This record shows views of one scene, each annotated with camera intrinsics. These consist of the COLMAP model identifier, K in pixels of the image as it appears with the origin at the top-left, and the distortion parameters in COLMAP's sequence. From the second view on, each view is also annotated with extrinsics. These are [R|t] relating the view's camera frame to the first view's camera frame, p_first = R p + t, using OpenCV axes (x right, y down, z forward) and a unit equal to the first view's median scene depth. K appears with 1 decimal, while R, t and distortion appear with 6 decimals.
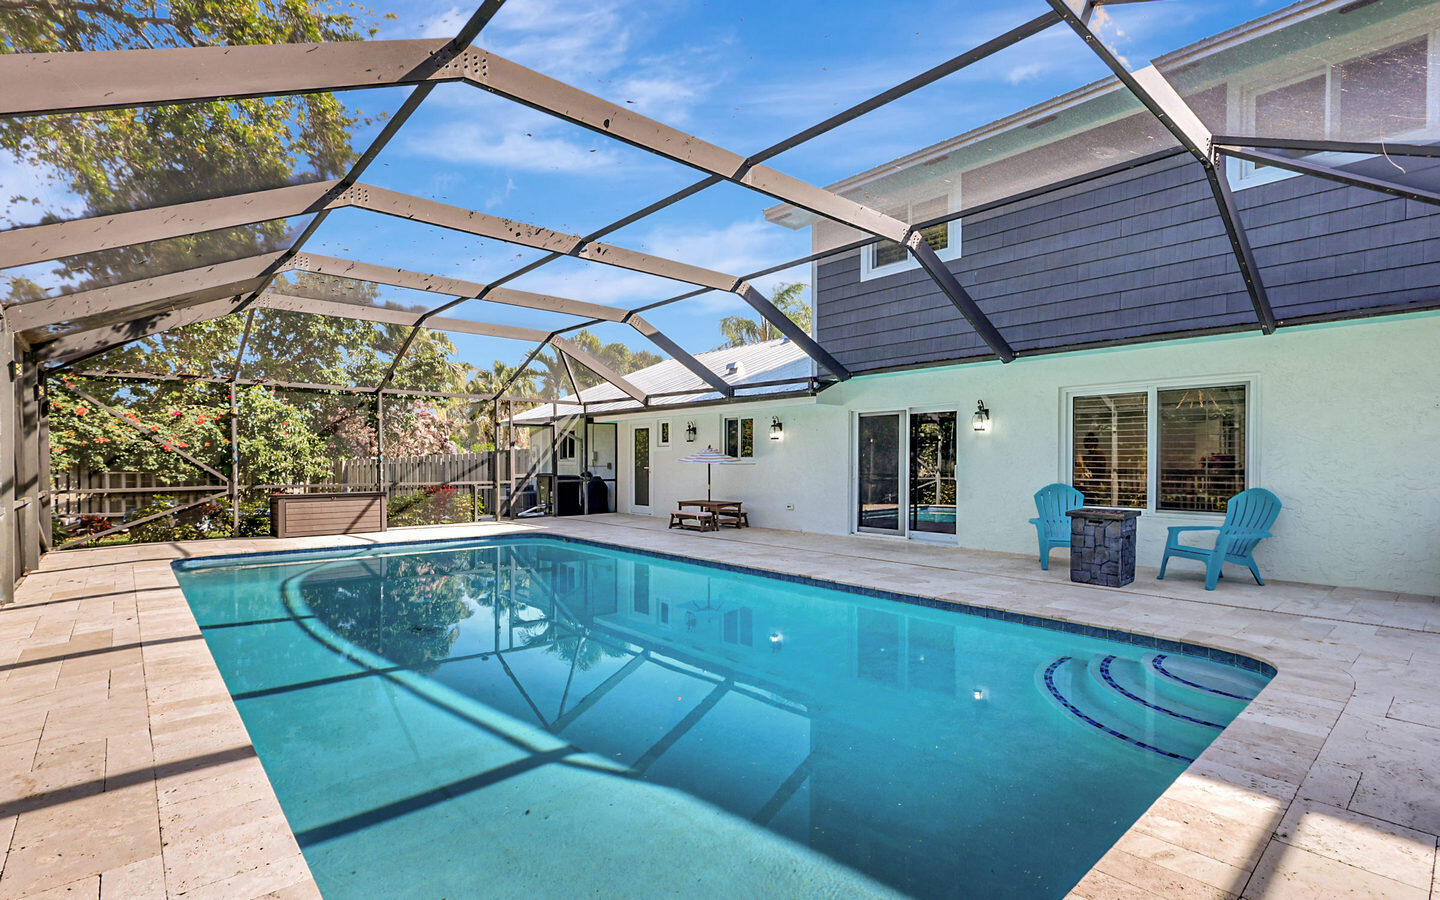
lens RADIAL K [[672.5, 0, 720.6], [0, 672.5, 459.4], [0, 0, 1]] dist [-0.000622, -0.000370]
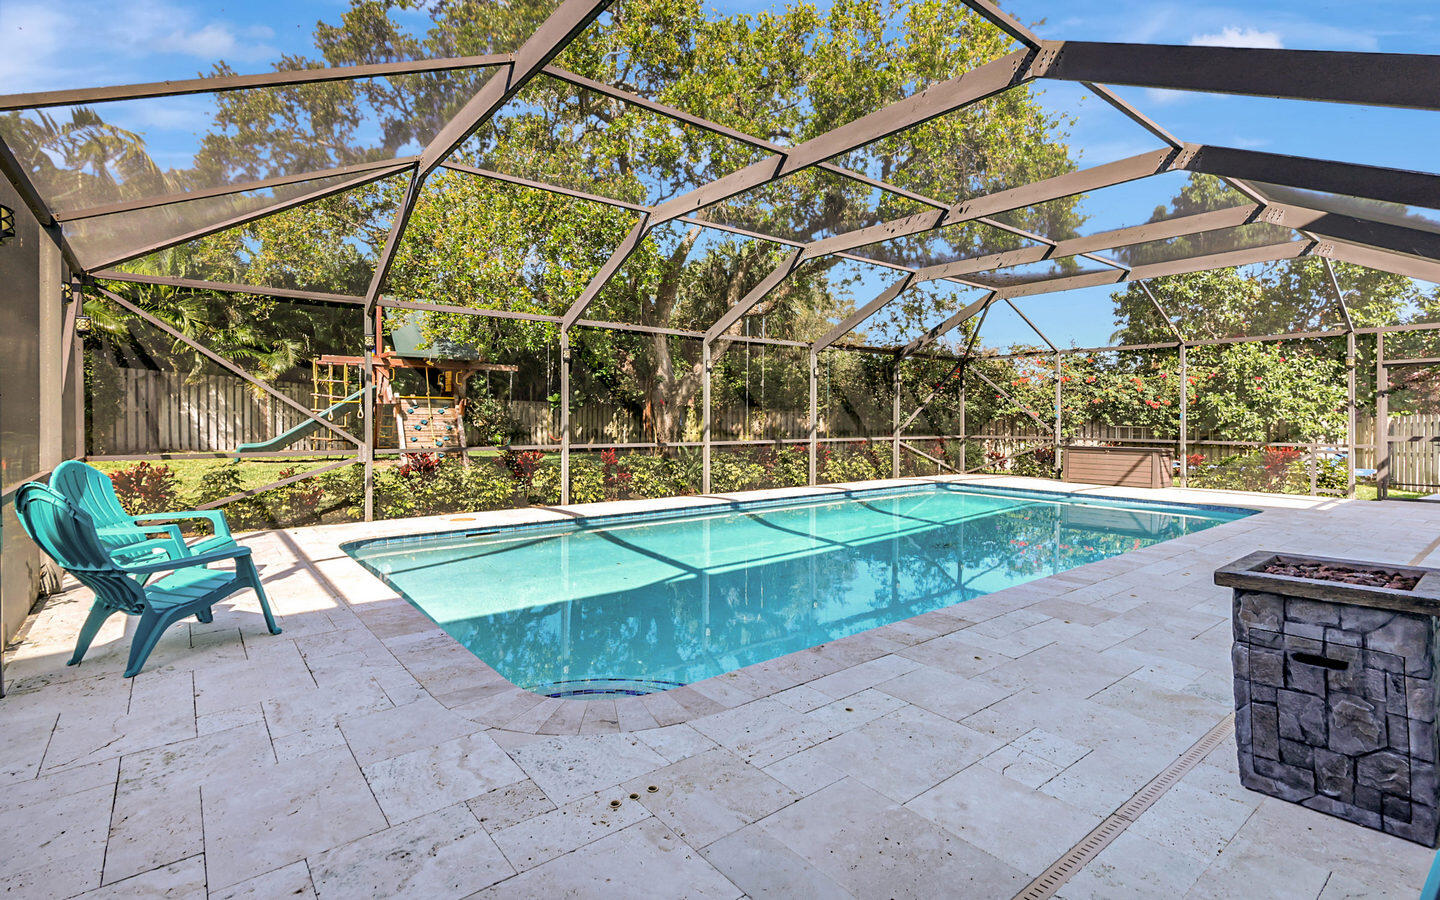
lens RADIAL K [[672.5, 0, 716.3], [0, 672.5, 415.4], [0, 0, 1]] dist [-0.000622, -0.000370]
pose [[-0.057548, 0.000278, -0.998343, 0.576394], [-0.001586, 0.999999, 0.000370, 0.000586], [0.998341, 0.001604, -0.057547, 0.463104]]
